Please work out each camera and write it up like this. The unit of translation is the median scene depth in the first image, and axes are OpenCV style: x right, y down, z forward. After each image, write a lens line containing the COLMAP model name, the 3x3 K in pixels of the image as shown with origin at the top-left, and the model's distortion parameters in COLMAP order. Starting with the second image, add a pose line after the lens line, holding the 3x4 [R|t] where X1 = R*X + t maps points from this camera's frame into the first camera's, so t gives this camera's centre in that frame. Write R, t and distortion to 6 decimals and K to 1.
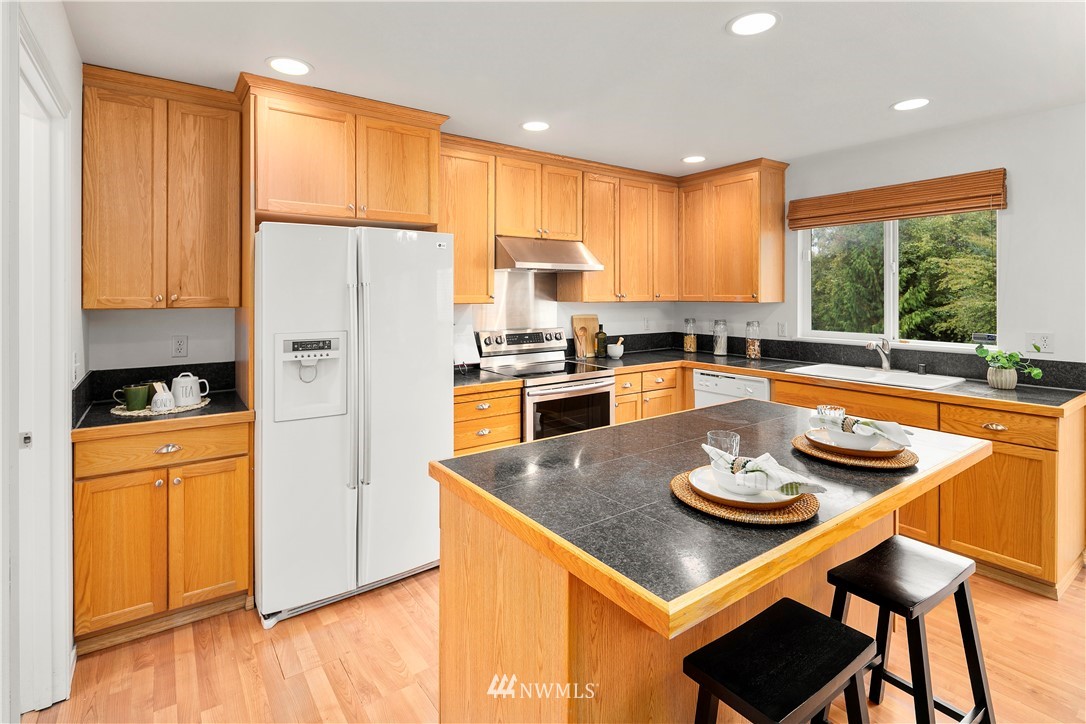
lens RADIAL K [[526.6, 0, 531.5], [0, 526.6, 297.0], [0, 0, 1]] dist [0.004312, -0.003420]
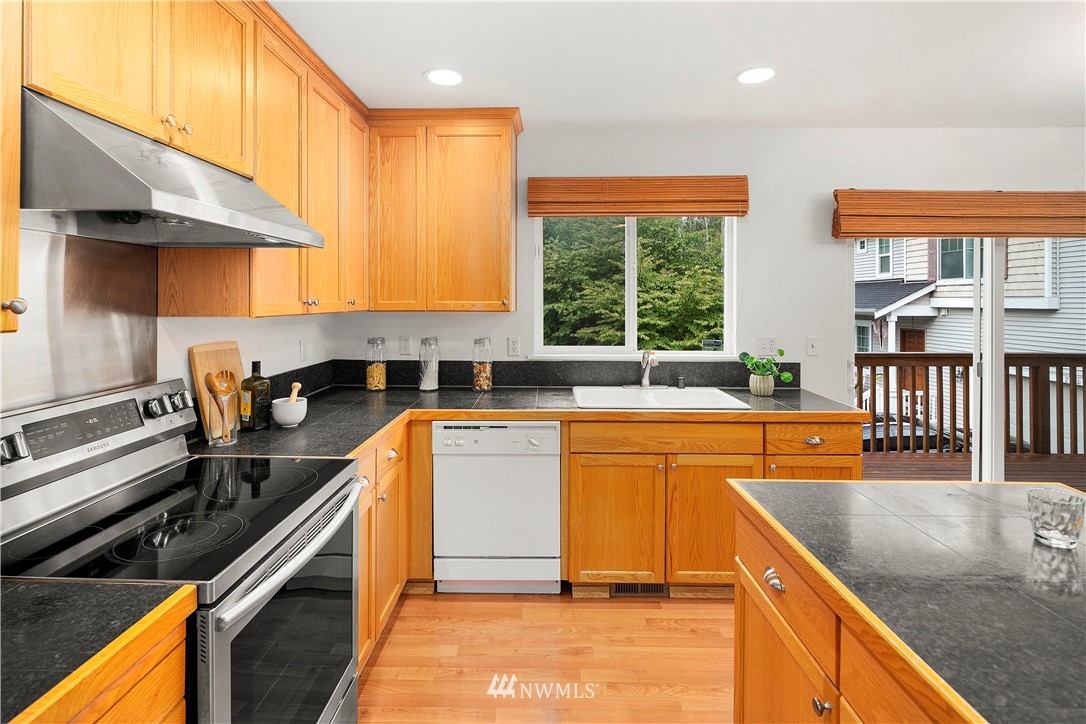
lens RADIAL K [[526.6, 0, 540.2], [0, 526.6, 297.9], [0, 0, 1]] dist [0.004312, -0.003420]
pose [[0.589076, 0.003954, 0.808068, -0.145103], [0.001331, 0.999982, -0.005864, -0.004311], [-0.808077, 0.004529, 0.589060, 0.677690]]
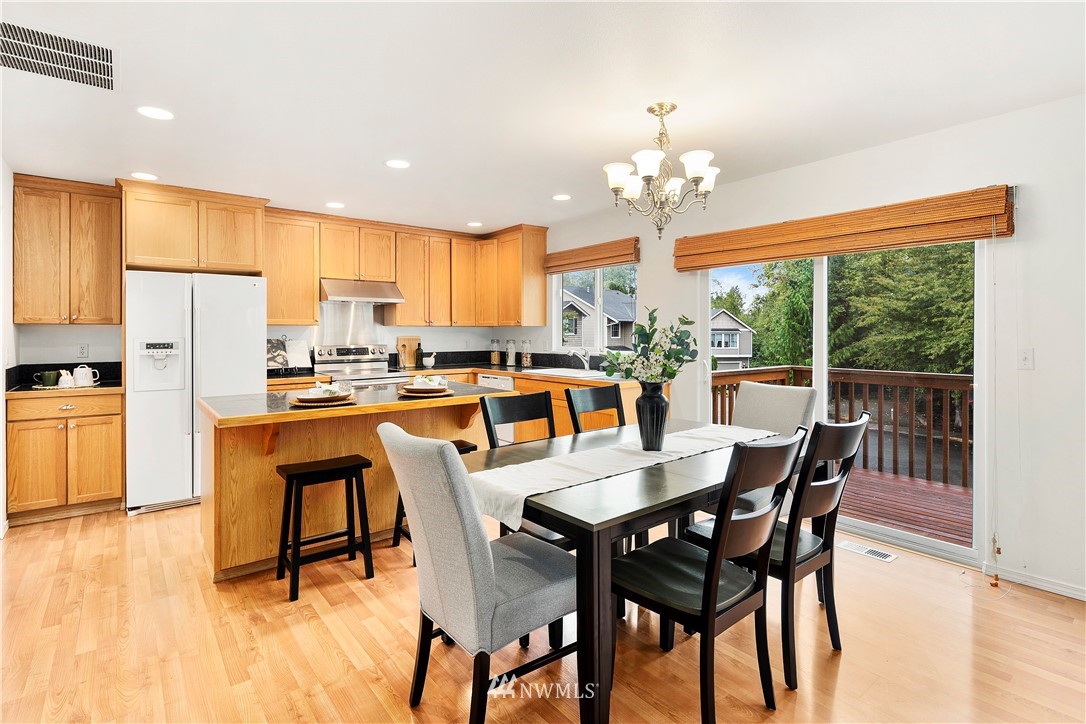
lens RADIAL K [[526.6, 0, 530.8], [0, 526.6, 335.9], [0, 0, 1]] dist [0.004312, -0.003420]
pose [[0.998840, -0.000267, 0.048158, 0.478768], [0.000179, 0.999998, 0.001823, 0.042137], [-0.048158, -0.001812, 0.998838, -0.505422]]
